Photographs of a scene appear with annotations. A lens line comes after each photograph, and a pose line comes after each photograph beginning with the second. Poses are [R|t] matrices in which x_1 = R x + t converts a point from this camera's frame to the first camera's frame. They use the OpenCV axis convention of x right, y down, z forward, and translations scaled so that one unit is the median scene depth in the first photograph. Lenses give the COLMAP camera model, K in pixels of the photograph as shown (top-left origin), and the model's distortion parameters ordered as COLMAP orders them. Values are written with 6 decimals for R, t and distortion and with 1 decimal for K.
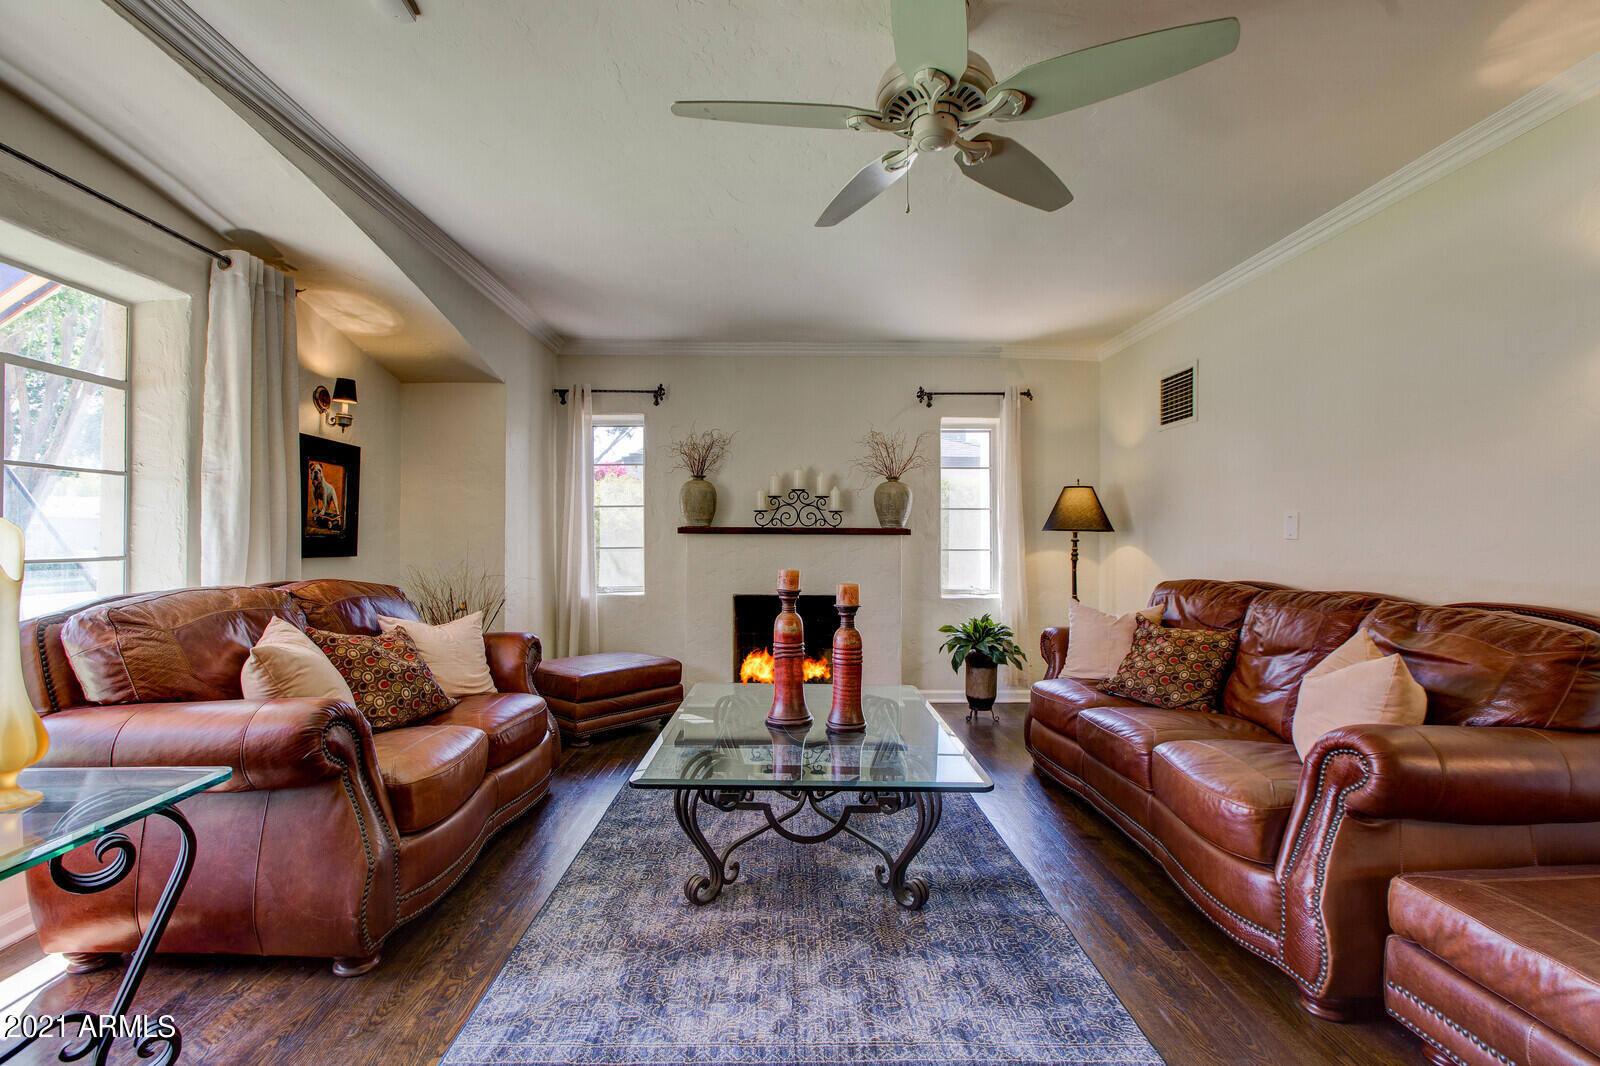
lens RADIAL K [[705.5, 0, 801.2], [0, 705.5, 537.0], [0, 0, 1]] dist [-0.003198, -0.000305]
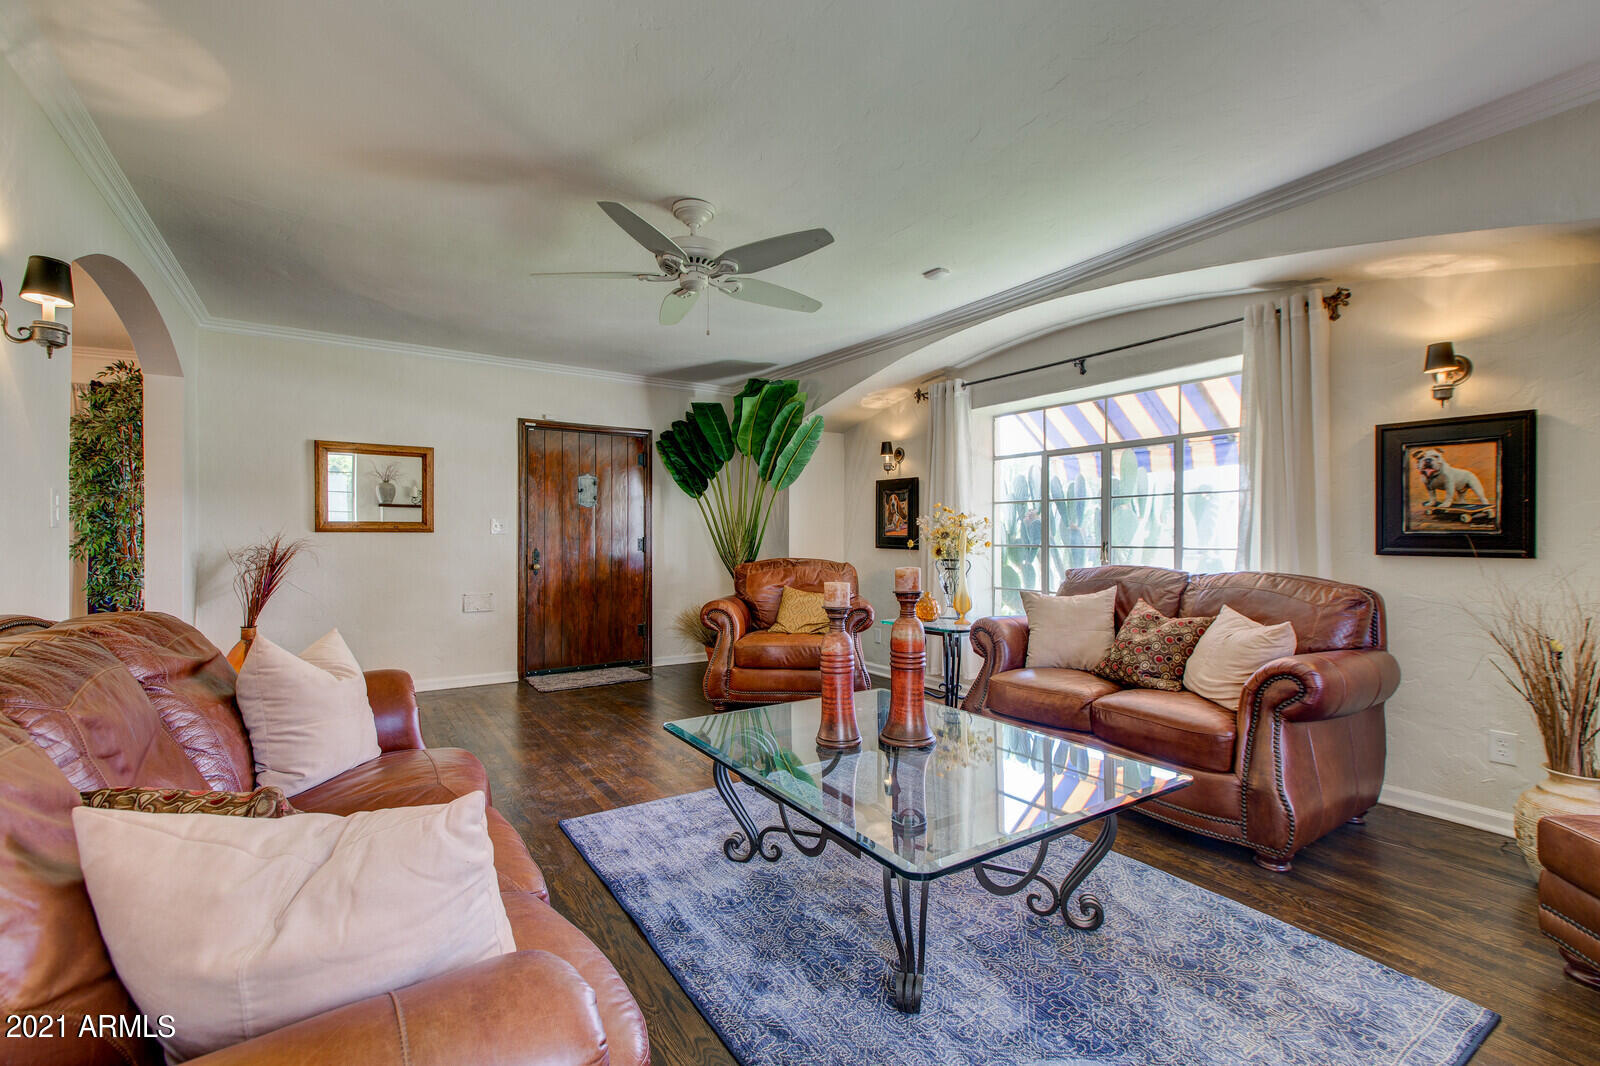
lens RADIAL K [[705.5, 0, 801.2], [0, 705.5, 537.0], [0, 0, 1]] dist [-0.003198, -0.000305]
pose [[-0.853222, 0.001515, -0.521546, 0.430349], [0.001431, 0.999999, 0.000564, 0.003179], [0.521547, -0.000265, -0.853223, 1.313221]]
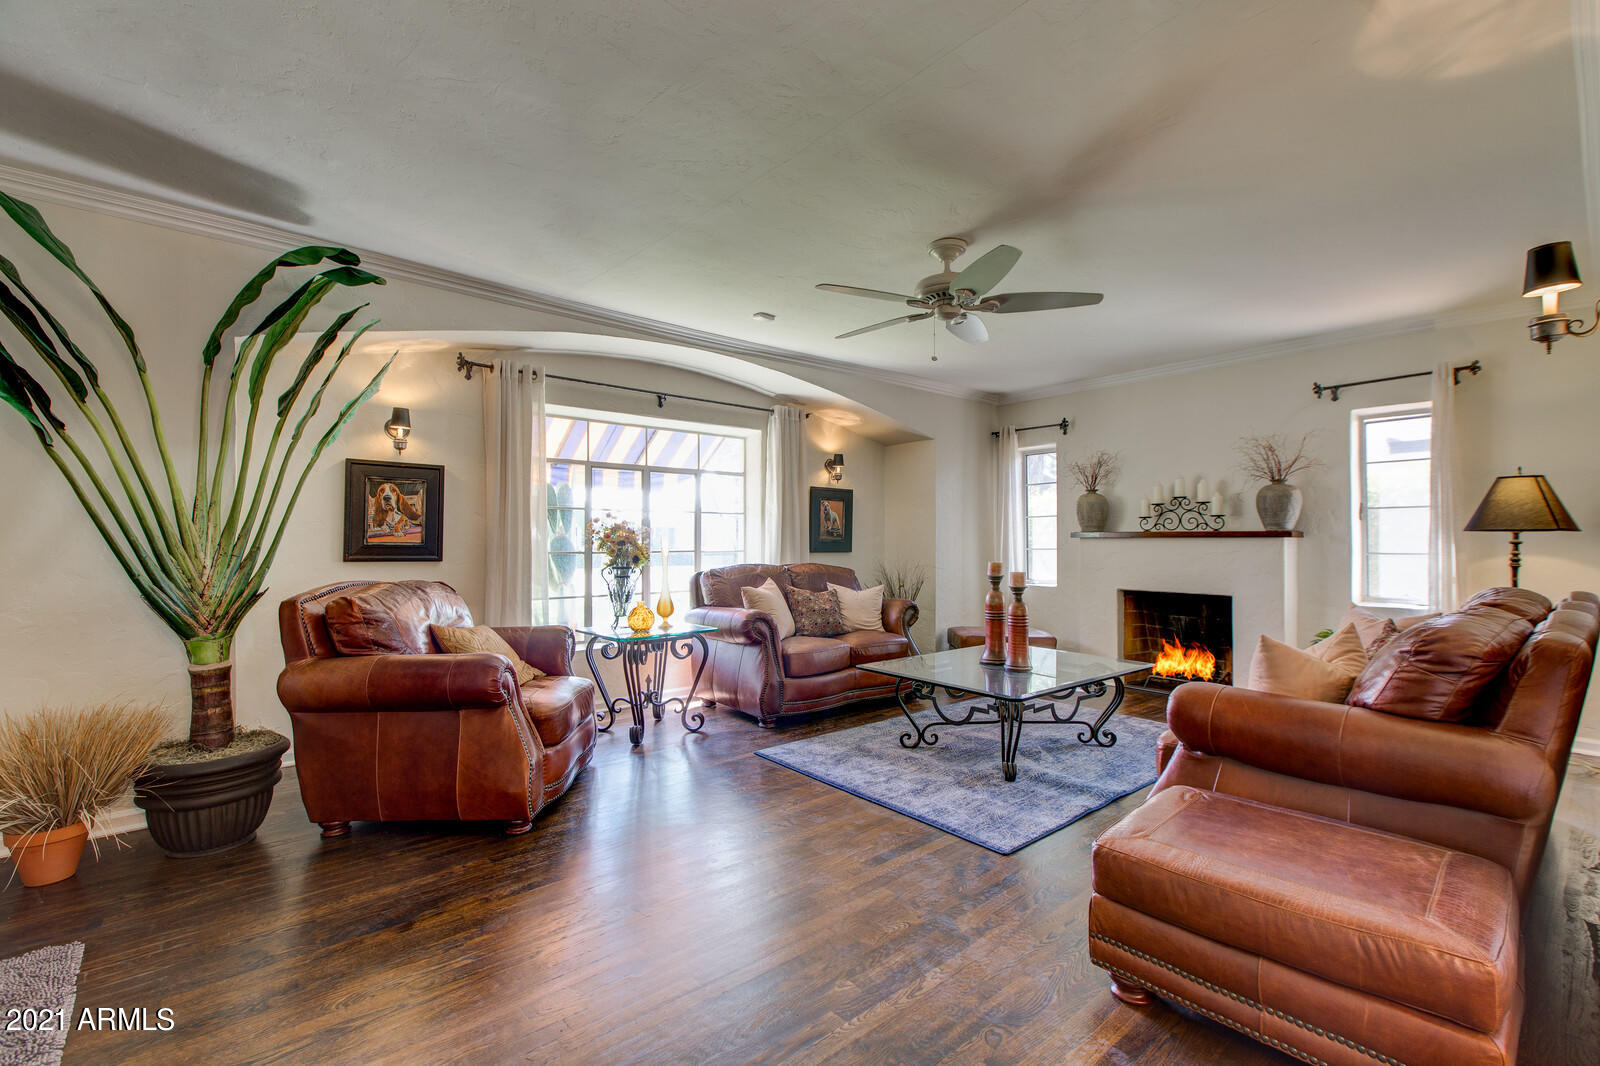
lens RADIAL K [[705.5, 0, 801.2], [0, 705.5, 537.0], [0, 0, 1]] dist [-0.003198, -0.000305]
pose [[0.626998, -0.008096, -0.778979, 0.700282], [0.003351, 0.999965, -0.007696, 0.002637], [0.779013, 0.002215, 0.627003, -0.208051]]
